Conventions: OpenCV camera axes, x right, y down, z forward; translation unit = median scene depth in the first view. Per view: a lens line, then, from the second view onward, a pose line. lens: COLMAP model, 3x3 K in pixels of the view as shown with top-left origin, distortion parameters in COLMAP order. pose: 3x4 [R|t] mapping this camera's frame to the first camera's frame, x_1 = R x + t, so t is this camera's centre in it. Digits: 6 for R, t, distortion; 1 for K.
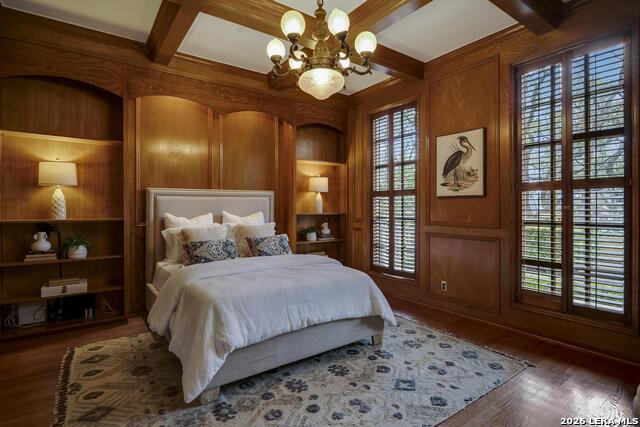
lens RADIAL K [[318.9, 0, 319.4], [0, 318.9, 209.4], [0, 0, 1]] dist [-0.002077, -0.000091]
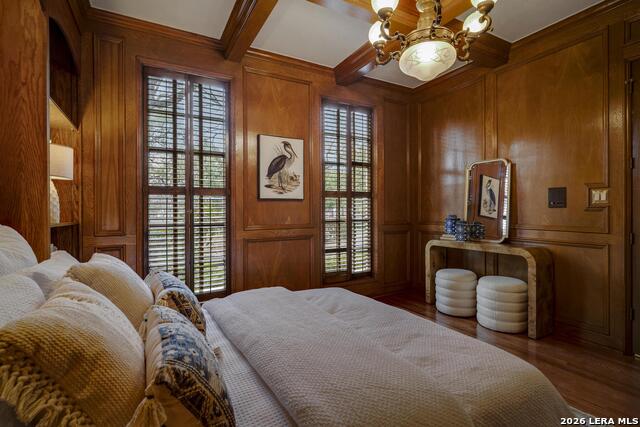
lens RADIAL K [[318.9, 0, 321.2], [0, 318.9, 211.7], [0, 0, 1]] dist [-0.002077, -0.000091]
pose [[0.113861, -0.003831, 0.993489, -0.568191], [0.013091, 0.999912, 0.002355, -0.001395], [-0.993410, 0.012737, 0.113901, 0.760423]]
